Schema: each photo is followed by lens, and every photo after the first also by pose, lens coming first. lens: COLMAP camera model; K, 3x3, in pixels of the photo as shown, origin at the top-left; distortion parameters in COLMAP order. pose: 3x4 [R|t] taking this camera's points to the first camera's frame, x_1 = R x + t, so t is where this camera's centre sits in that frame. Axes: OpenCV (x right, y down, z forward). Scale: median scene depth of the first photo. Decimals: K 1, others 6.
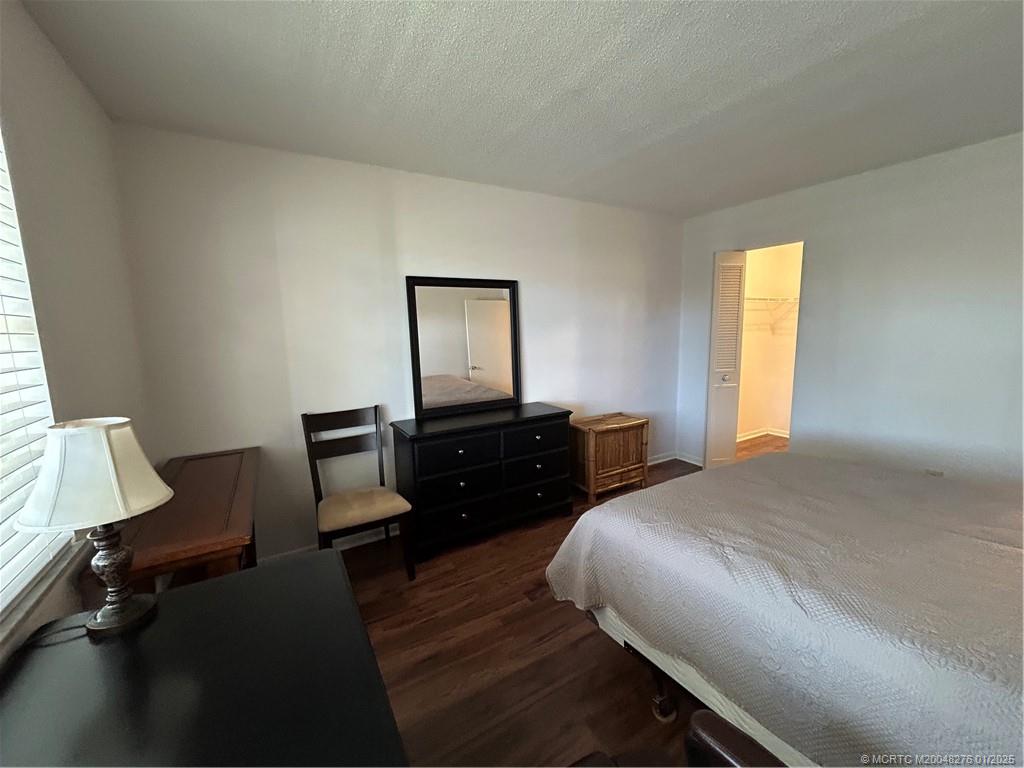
lens RADIAL K [[413.5, 0, 512.0], [0, 413.5, 384.0], [0, 0, 1]] dist [0.000140, 0.000005]
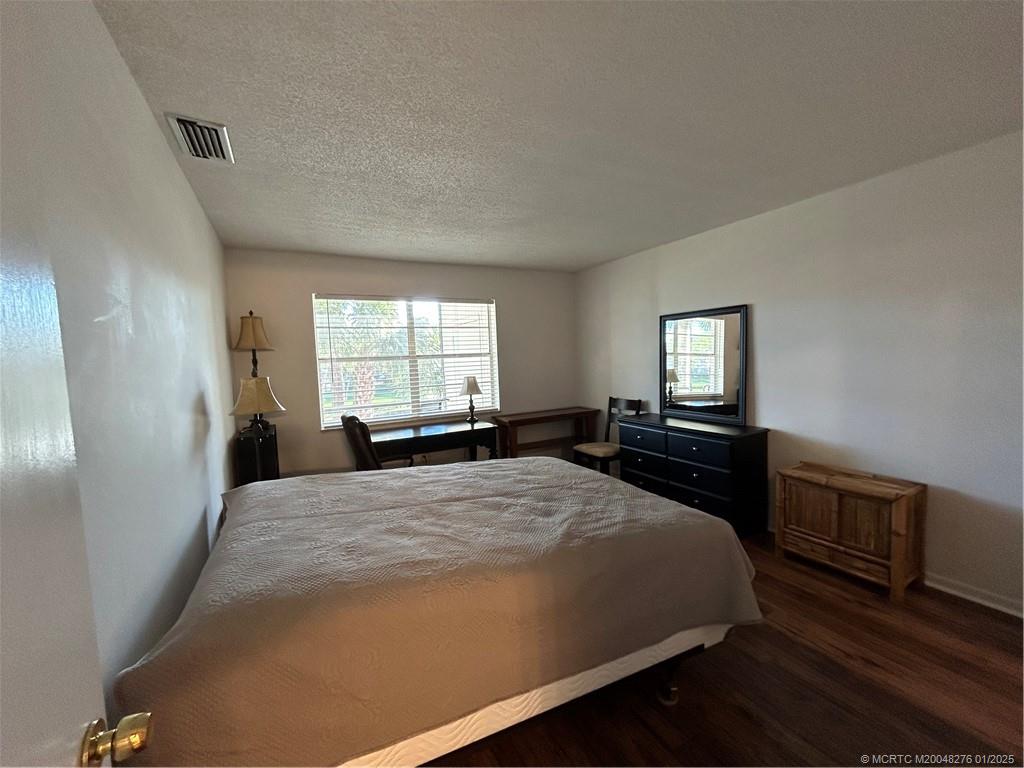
lens RADIAL K [[413.5, 0, 512.0], [0, 413.5, 384.0], [0, 0, 1]] dist [0.000140, 0.000005]
pose [[-0.039164, 0.093464, -0.994852, 1.018385], [-0.100530, 0.990196, 0.096984, -0.089294], [0.994163, 0.103811, -0.029384, 0.443956]]
